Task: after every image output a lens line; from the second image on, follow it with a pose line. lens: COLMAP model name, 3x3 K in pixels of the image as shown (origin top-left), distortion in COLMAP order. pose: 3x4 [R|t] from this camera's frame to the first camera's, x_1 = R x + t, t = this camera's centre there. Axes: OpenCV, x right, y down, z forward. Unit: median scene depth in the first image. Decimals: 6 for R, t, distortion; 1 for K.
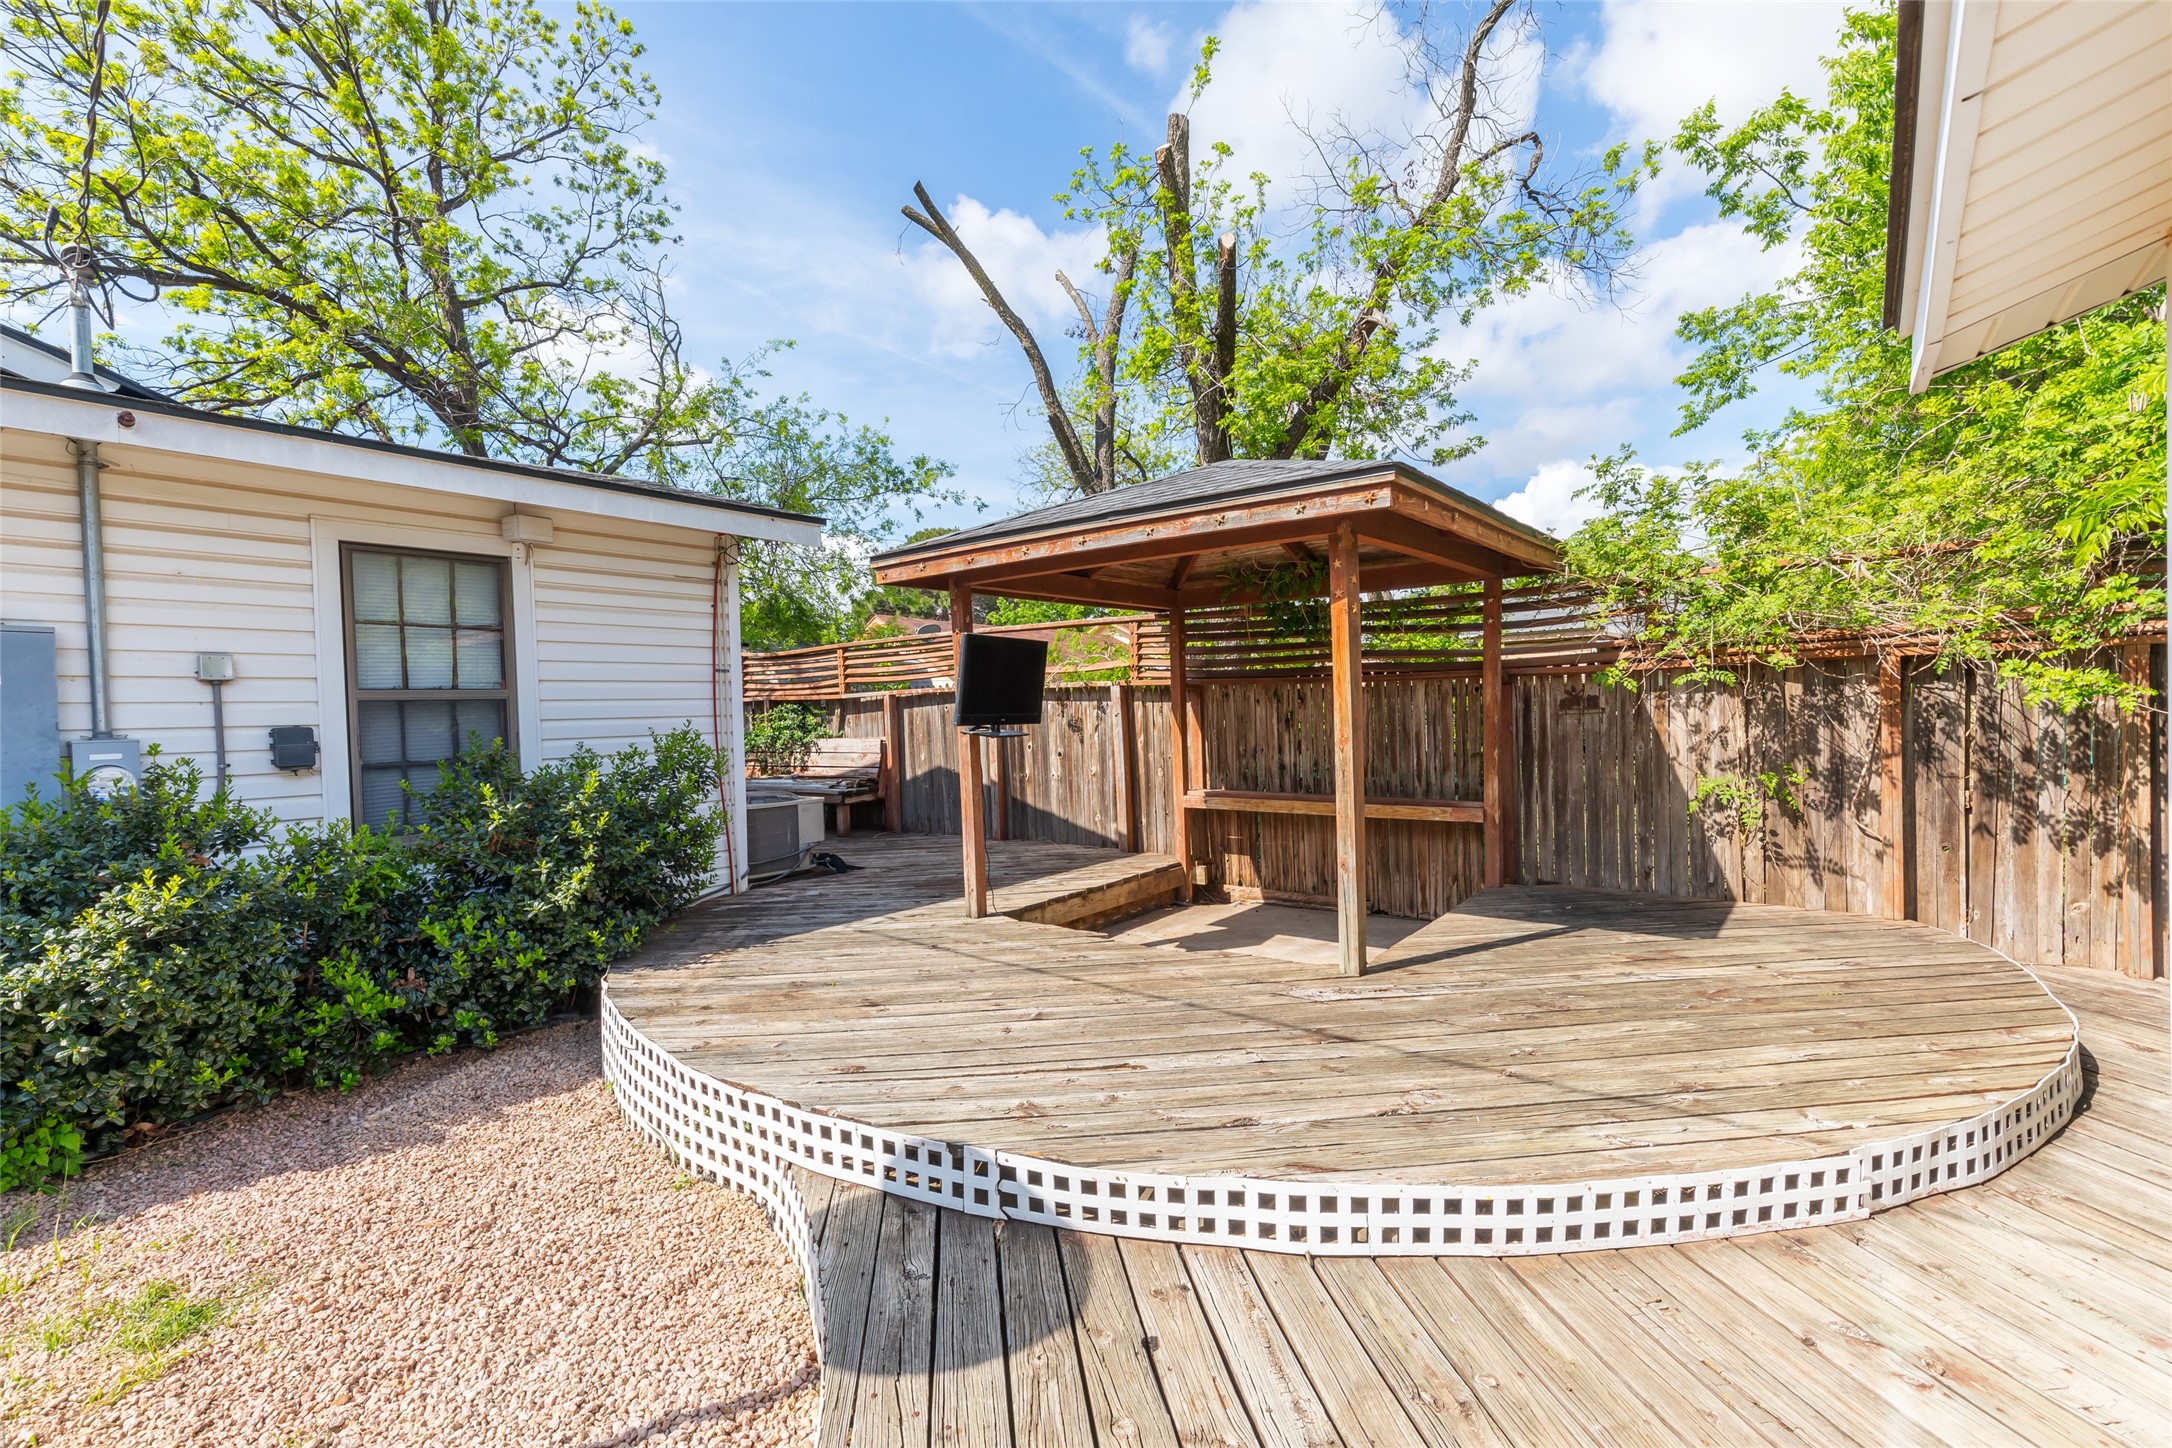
lens RADIAL K [[981.2, 0, 1075.1], [0, 981.2, 727.7], [0, 0, 1]] dist [0.004001, 0.000182]
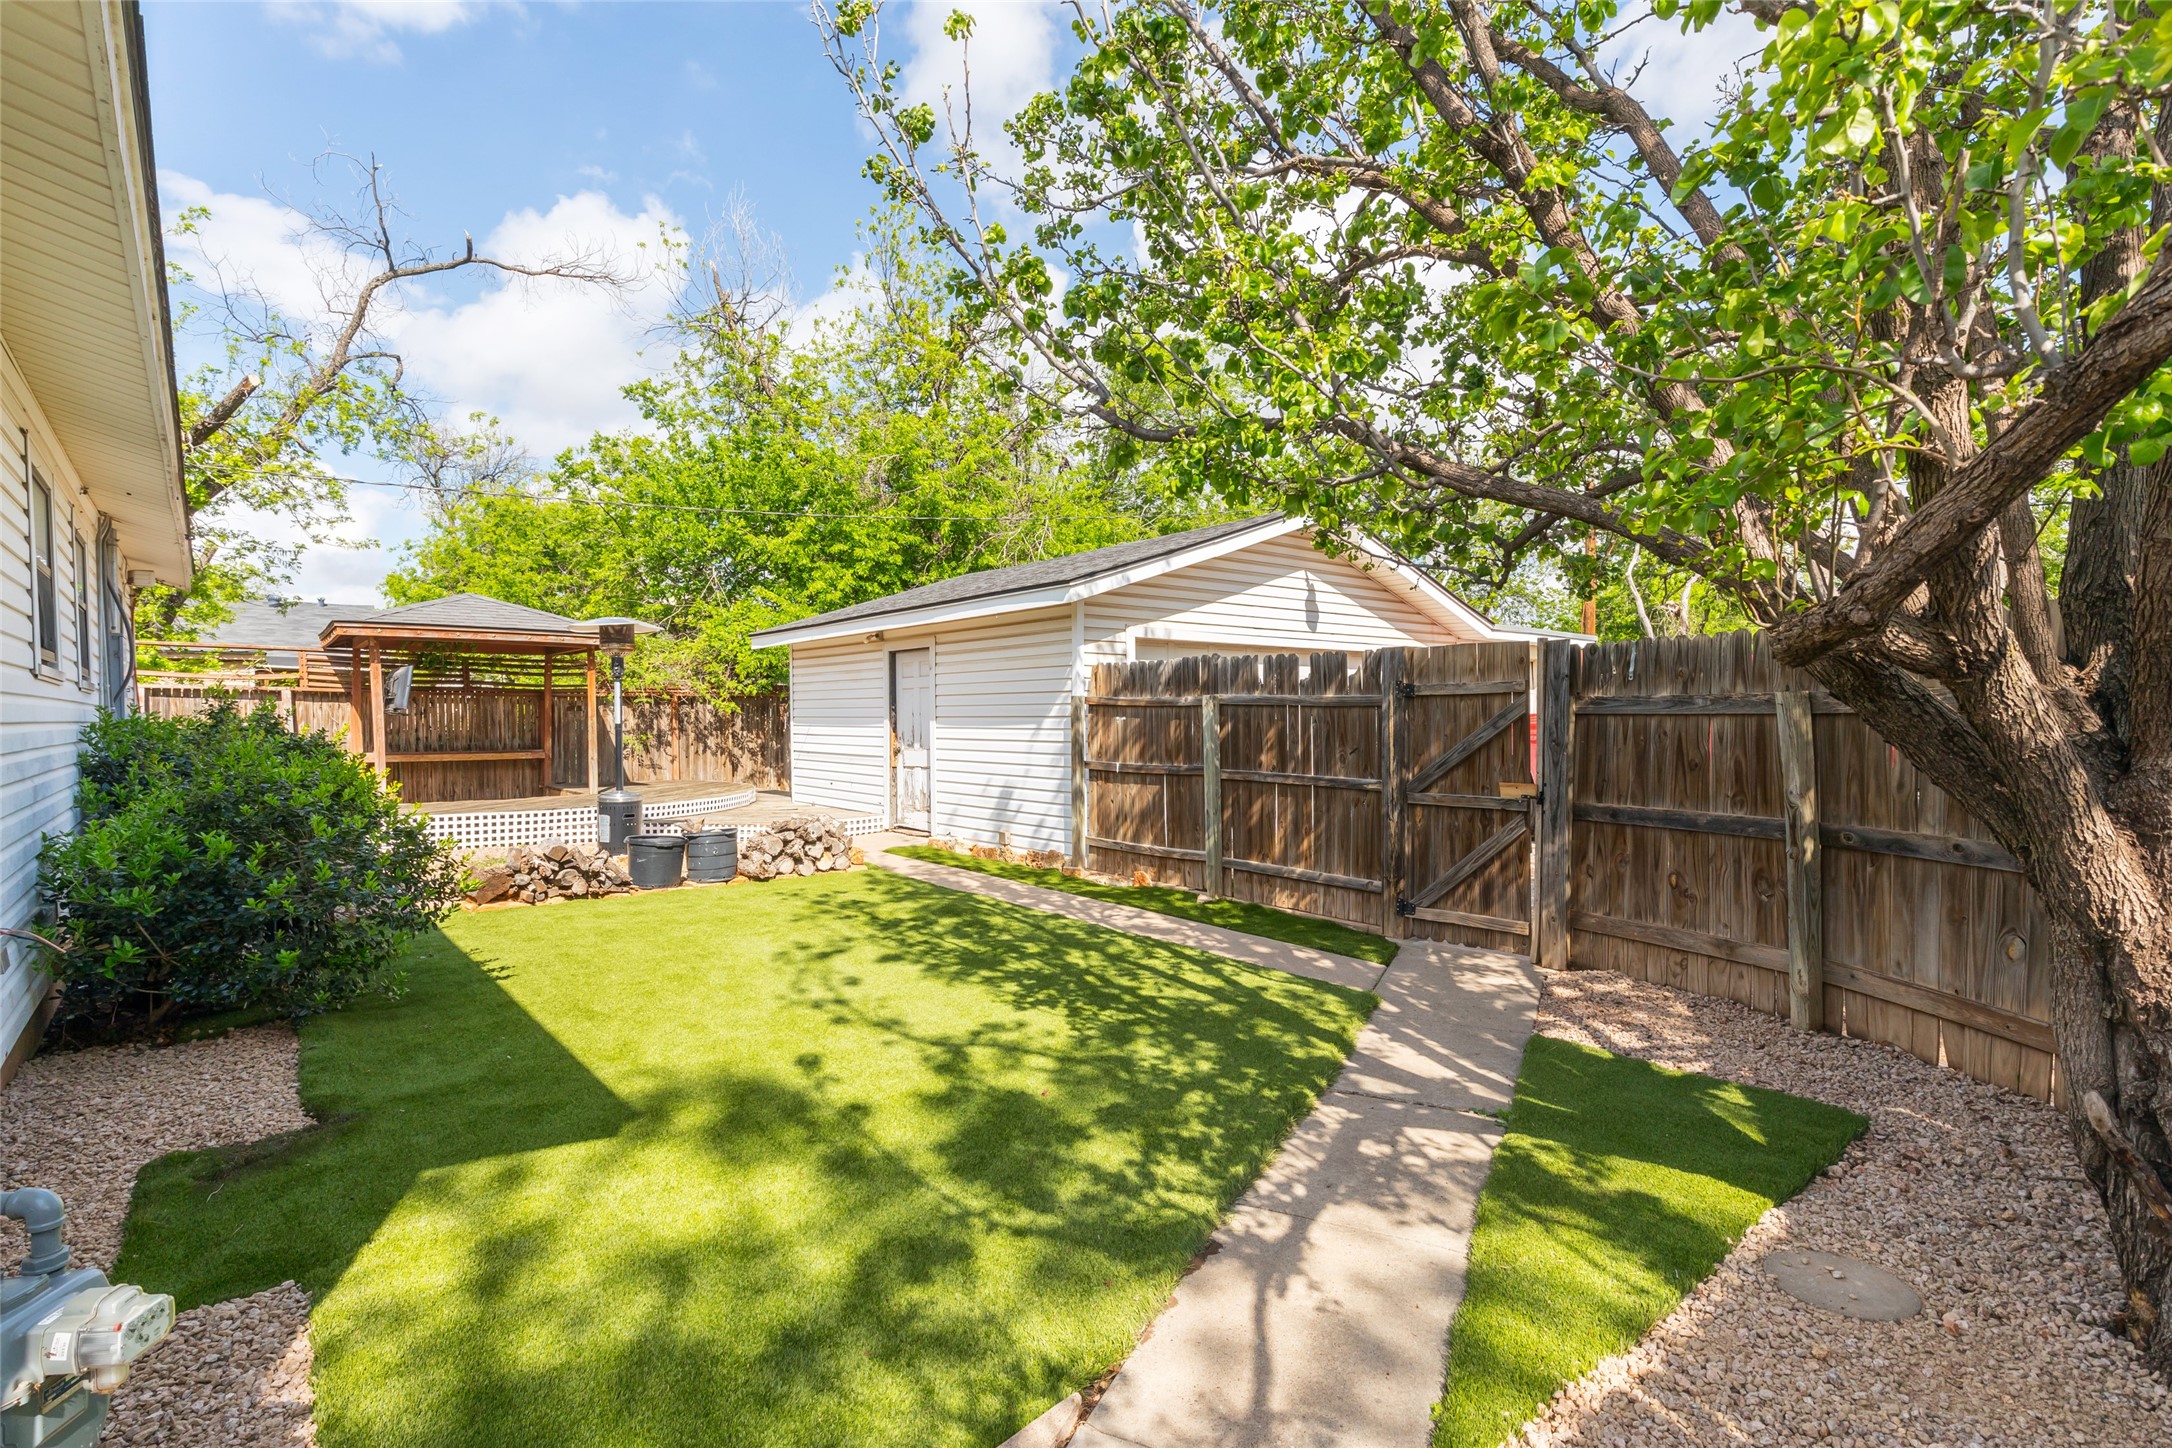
lens RADIAL K [[981.2, 0, 1075.1], [0, 981.2, 727.7], [0, 0, 1]] dist [0.004001, 0.000182]
pose [[0.182399, 0.015884, 0.983096, -1.896157], [0.011967, 0.999760, -0.018373, 0.091865], [-0.983152, 0.015116, 0.182165, -0.775164]]
